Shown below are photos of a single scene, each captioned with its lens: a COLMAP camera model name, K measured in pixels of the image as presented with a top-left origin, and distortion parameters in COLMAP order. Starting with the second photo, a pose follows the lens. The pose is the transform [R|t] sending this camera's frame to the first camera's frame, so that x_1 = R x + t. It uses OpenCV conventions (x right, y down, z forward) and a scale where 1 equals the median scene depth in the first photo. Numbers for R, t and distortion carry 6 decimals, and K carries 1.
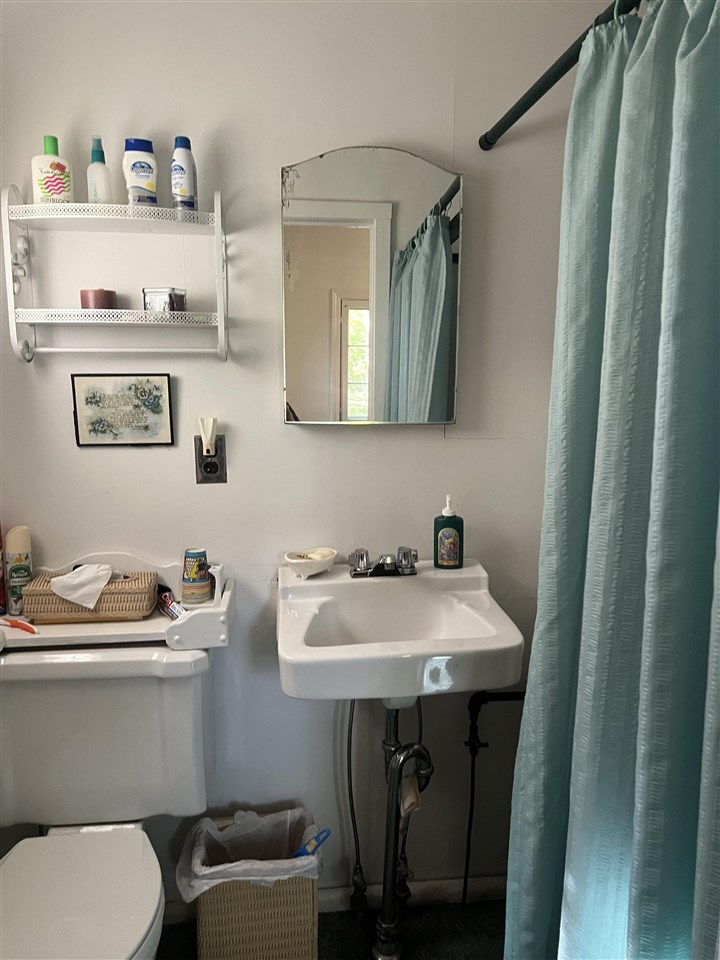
lens RADIAL K [[716.9, 0, 365.5], [0, 716.9, 476.8], [0, 0, 1]] dist [0.071904, -0.090110]
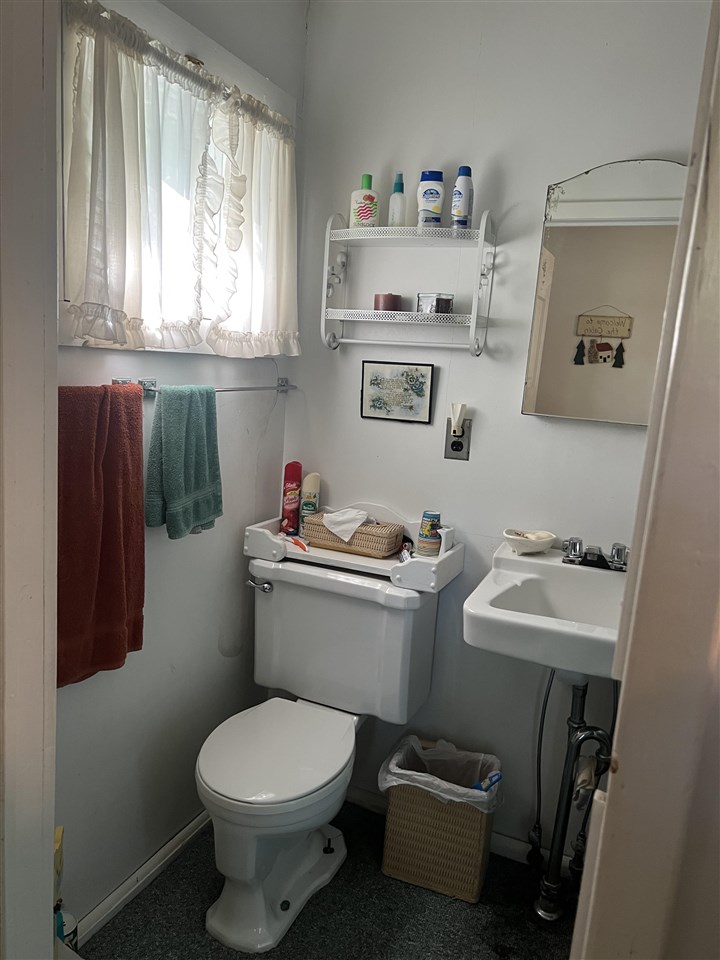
lens RADIAL K [[716.9, 0, 365.9], [0, 716.9, 478.5], [0, 0, 1]] dist [0.071904, -0.090110]
pose [[0.862169, 0.139113, -0.487147, 0.250207], [-0.135200, 0.989868, 0.043391, 0.009428], [0.488247, 0.028452, 0.872241, -0.099320]]
